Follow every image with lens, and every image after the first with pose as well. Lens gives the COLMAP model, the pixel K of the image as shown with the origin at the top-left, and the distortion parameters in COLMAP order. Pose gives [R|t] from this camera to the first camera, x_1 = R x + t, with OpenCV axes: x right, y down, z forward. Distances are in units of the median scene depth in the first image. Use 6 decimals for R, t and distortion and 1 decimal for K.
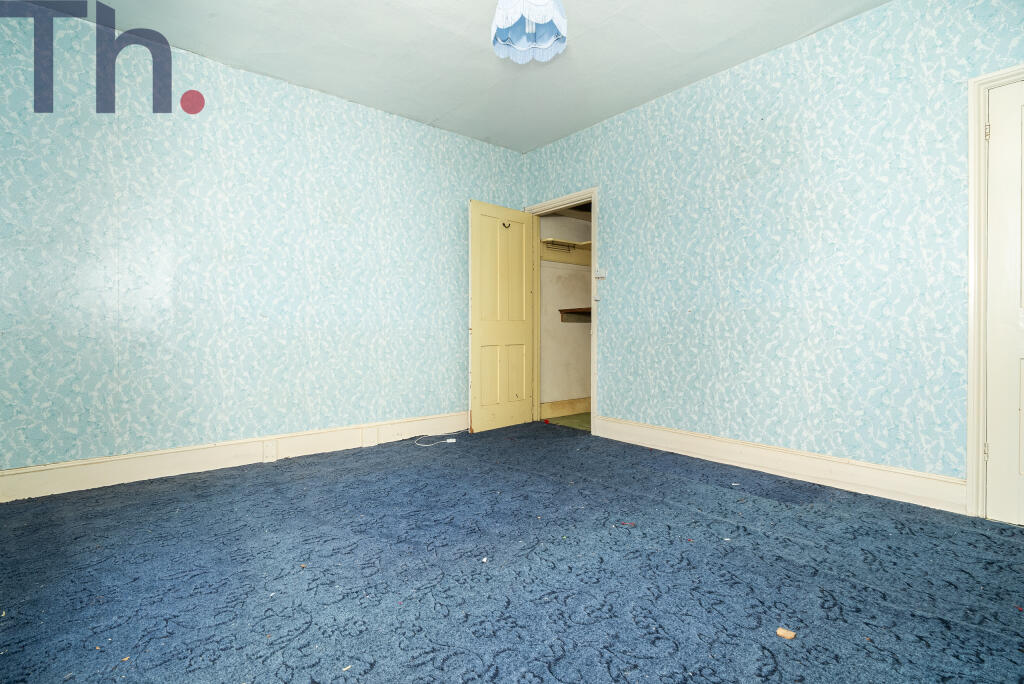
lens RADIAL K [[485.3, 0, 519.4], [0, 485.3, 339.4], [0, 0, 1]] dist [-0.000667, -0.000793]
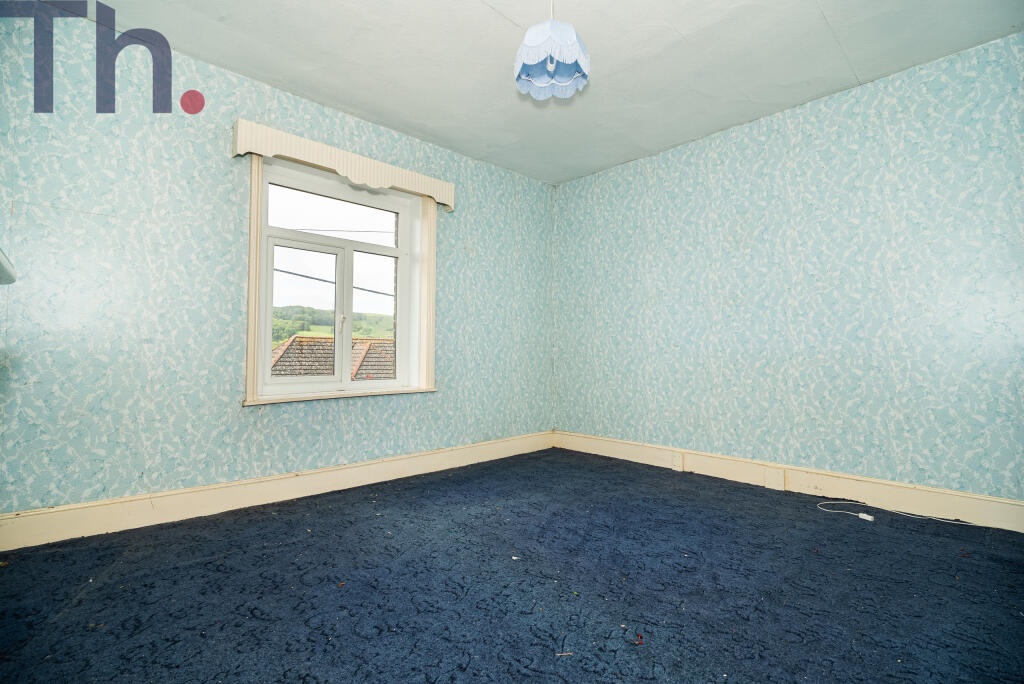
lens RADIAL K [[485.3, 0, 519.5], [0, 485.3, 342.4], [0, 0, 1]] dist [-0.000667, -0.000793]
pose [[0.064936, -0.029988, -0.997439, 0.751417], [-0.025657, 0.999168, -0.031711, -0.010376], [0.997560, 0.027650, 0.064112, 0.640166]]
